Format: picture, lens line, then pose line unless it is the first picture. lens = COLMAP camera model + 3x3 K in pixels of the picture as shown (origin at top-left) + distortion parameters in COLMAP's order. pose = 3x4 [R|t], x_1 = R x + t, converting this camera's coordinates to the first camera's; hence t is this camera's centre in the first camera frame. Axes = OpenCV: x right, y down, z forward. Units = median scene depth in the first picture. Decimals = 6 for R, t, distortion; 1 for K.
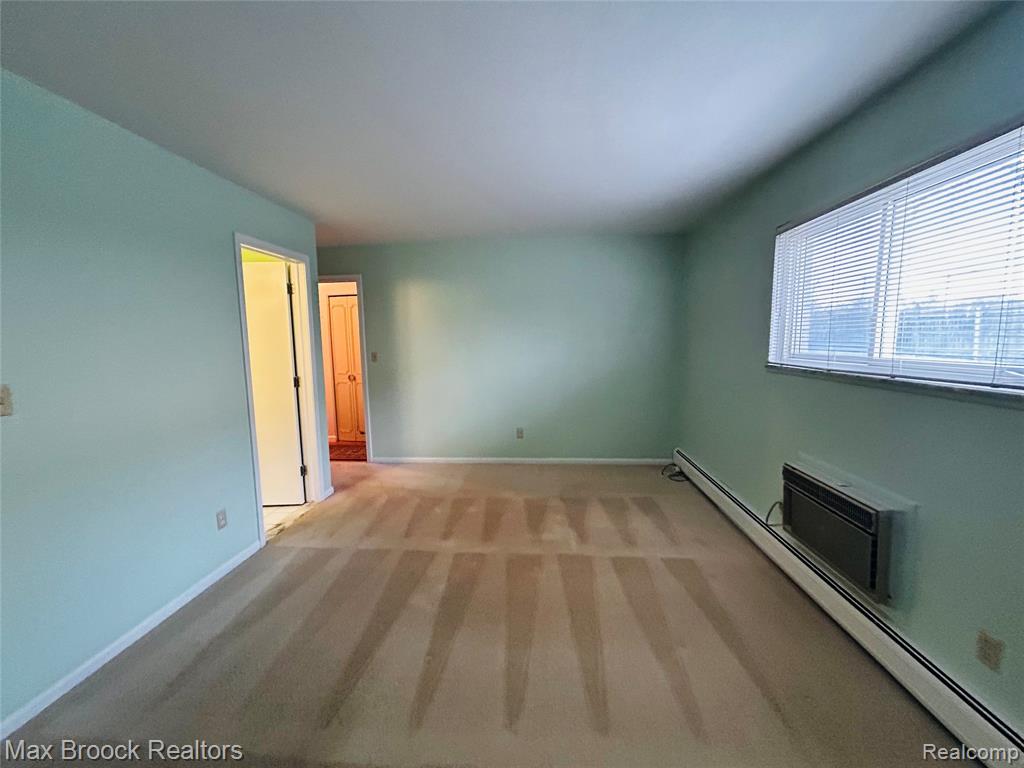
lens RADIAL K [[414.3, 0, 512.3], [0, 414.3, 381.9], [0, 0, 1]] dist [0.002596, -0.000092]
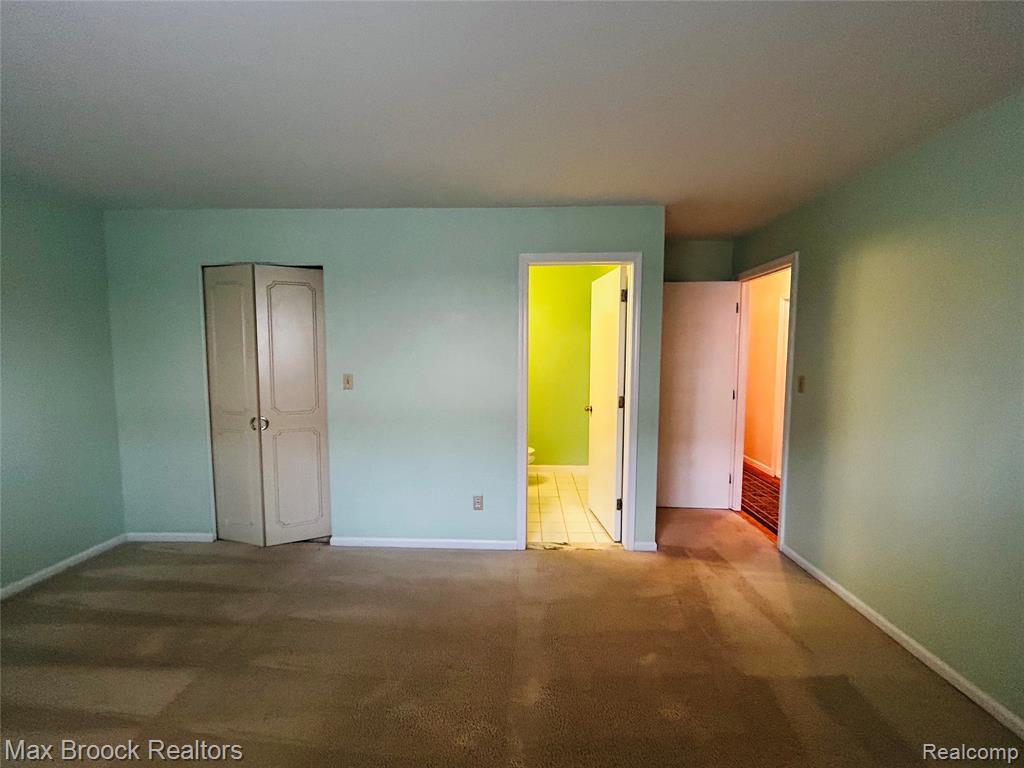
lens RADIAL K [[414.3, 0, 512.3], [0, 414.3, 381.9], [0, 0, 1]] dist [0.002596, -0.000092]
pose [[0.051720, 0.090737, -0.994531, 0.332067], [-0.114004, 0.989890, 0.084385, -0.089754], [0.992133, 0.109016, 0.061542, 0.724906]]
